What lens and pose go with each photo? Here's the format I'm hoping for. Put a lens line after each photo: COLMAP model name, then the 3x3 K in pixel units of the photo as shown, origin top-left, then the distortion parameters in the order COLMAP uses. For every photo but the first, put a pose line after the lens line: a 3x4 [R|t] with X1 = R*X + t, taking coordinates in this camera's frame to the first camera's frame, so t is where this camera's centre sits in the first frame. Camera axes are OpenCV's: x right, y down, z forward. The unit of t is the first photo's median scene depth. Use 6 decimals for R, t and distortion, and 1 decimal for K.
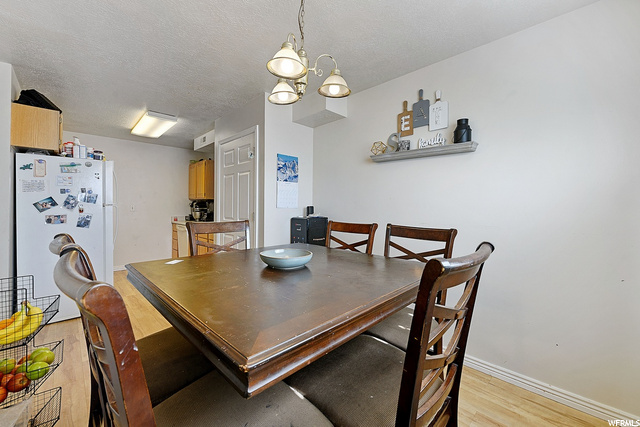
lens RADIAL K [[262.4, 0, 332.2], [0, 262.4, 208.0], [0, 0, 1]] dist [0.000265, -0.000107]
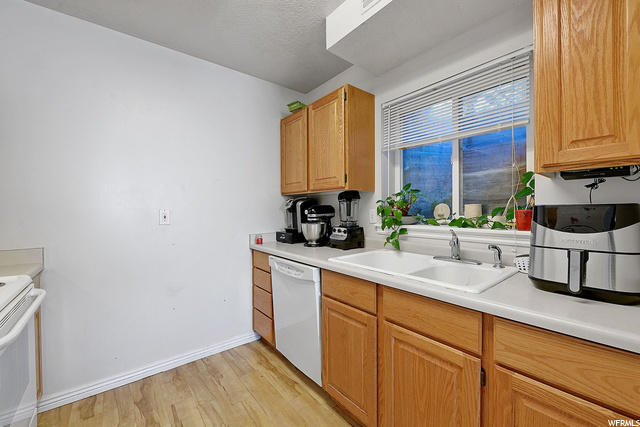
lens RADIAL K [[252.5, 0, 318.9], [0, 252.5, 211.6], [0, 0, 1]] dist [0.001235, -0.000137]
pose [[0.993440, -0.002474, -0.114330, -0.450960], [0.002437, 0.999997, -0.000455, -0.003804], [0.114331, 0.000173, 0.993443, 0.598366]]
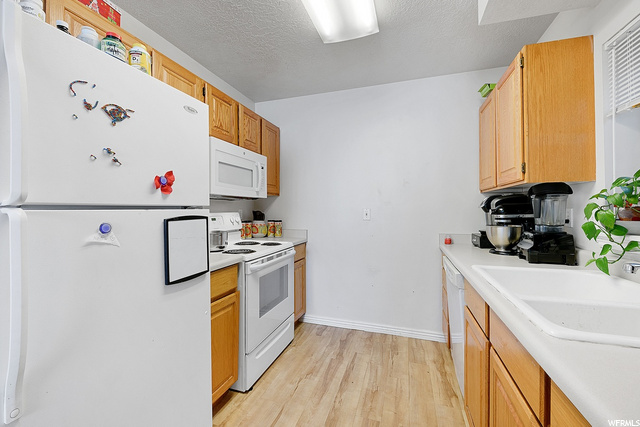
lens RADIAL K [[262.4, 0, 332.2], [0, 262.4, 208.0], [0, 0, 1]] dist [0.000265, -0.000107]
pose [[0.475434, -0.003331, -0.879745, -0.314092], [-0.009073, 0.999921, -0.008689, -0.003561], [0.879704, 0.012113, 0.475367, 0.636302]]
